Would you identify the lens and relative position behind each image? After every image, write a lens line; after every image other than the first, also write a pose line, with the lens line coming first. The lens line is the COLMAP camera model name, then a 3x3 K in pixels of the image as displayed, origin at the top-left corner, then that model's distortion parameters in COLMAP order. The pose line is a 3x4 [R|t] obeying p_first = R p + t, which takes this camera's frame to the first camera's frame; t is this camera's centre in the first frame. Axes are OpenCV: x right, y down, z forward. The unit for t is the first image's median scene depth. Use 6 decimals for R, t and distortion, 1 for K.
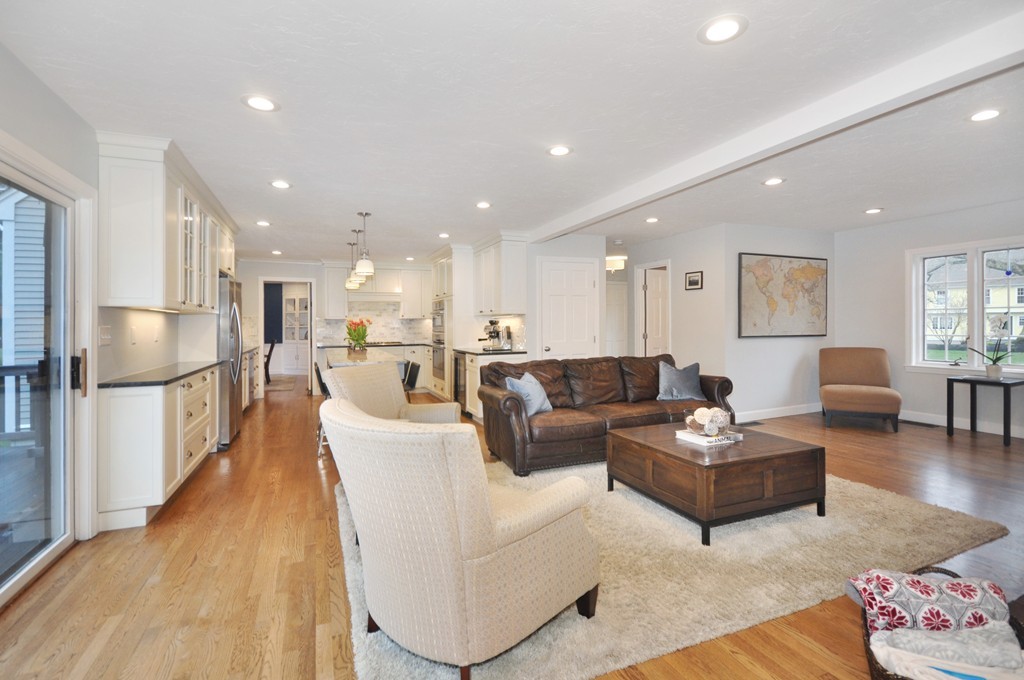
lens RADIAL K [[469.8, 0, 511.7], [0, 469.8, 334.8], [0, 0, 1]] dist [-0.014586, 0.000223]
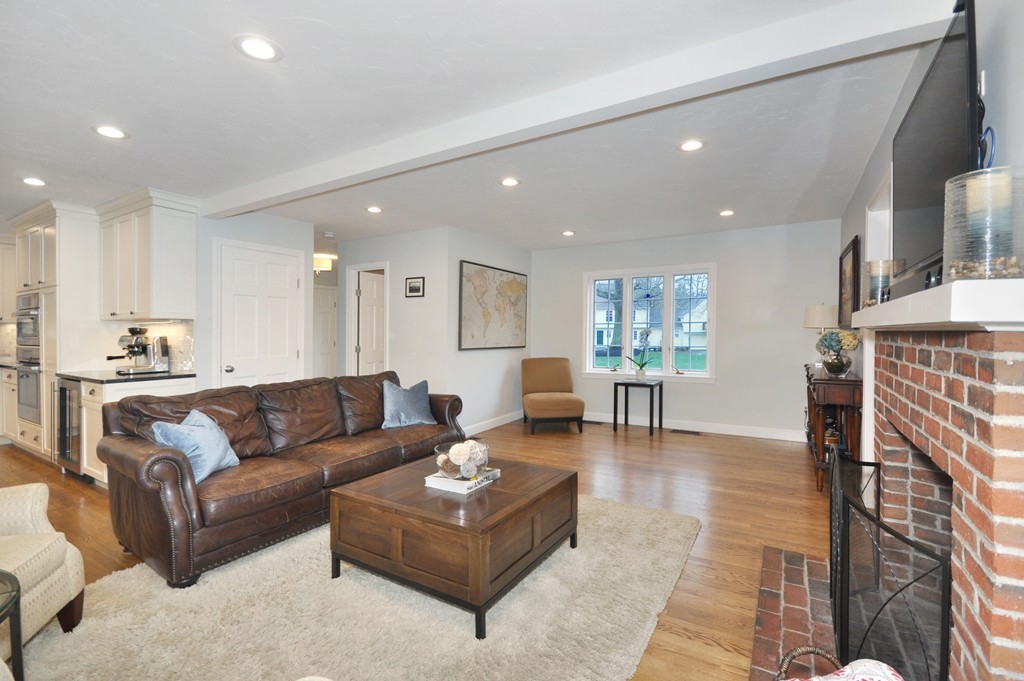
lens RADIAL K [[469.8, 0, 488.2], [0, 469.8, 334.4], [0, 0, 1]] dist [-0.014586, 0.000223]
pose [[0.831653, 0.007862, 0.555239, 0.008551], [0.005623, 0.999729, -0.022578, -0.004320], [-0.555267, 0.021899, 0.831384, 0.193644]]
